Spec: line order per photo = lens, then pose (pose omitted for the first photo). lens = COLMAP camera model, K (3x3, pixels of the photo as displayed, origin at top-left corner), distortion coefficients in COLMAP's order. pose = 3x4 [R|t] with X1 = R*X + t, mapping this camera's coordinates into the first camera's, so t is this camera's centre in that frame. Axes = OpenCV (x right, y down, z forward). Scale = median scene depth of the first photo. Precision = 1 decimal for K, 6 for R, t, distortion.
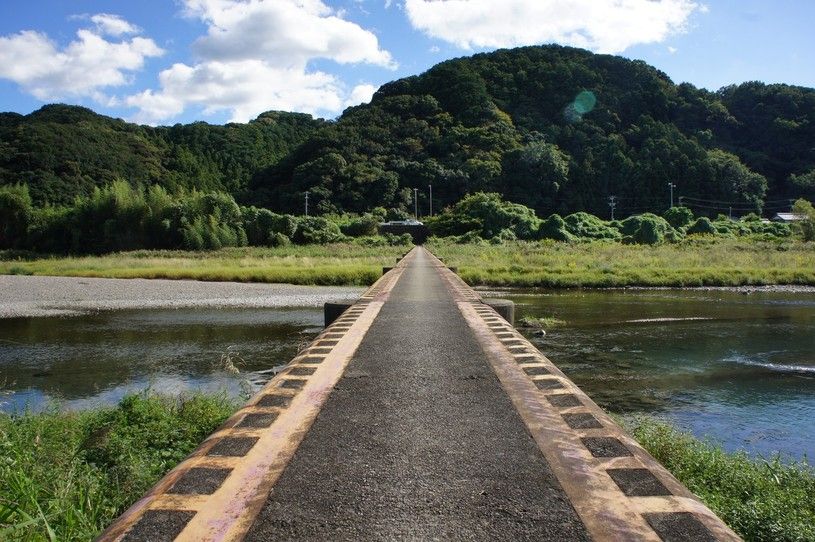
lens RADIAL K [[628.4, 0, 408.9], [0, 628.4, 268.8], [0, 0, 1]] dist [-0.090413, 0.000274]
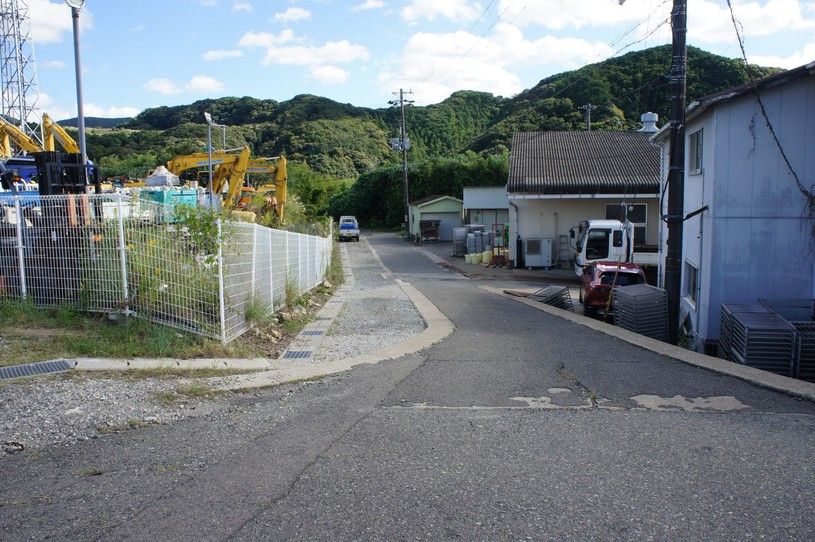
lens RADIAL K [[628.4, 0, 408.1], [0, 628.4, 271.2], [0, 0, 1]] dist [-0.090413, 0.000274]
pose [[0.956498, 0.029916, -0.290202, 0.102061], [-0.003746, 0.995906, 0.090319, -0.002147], [0.291716, -0.085303, 0.952694, -0.505025]]
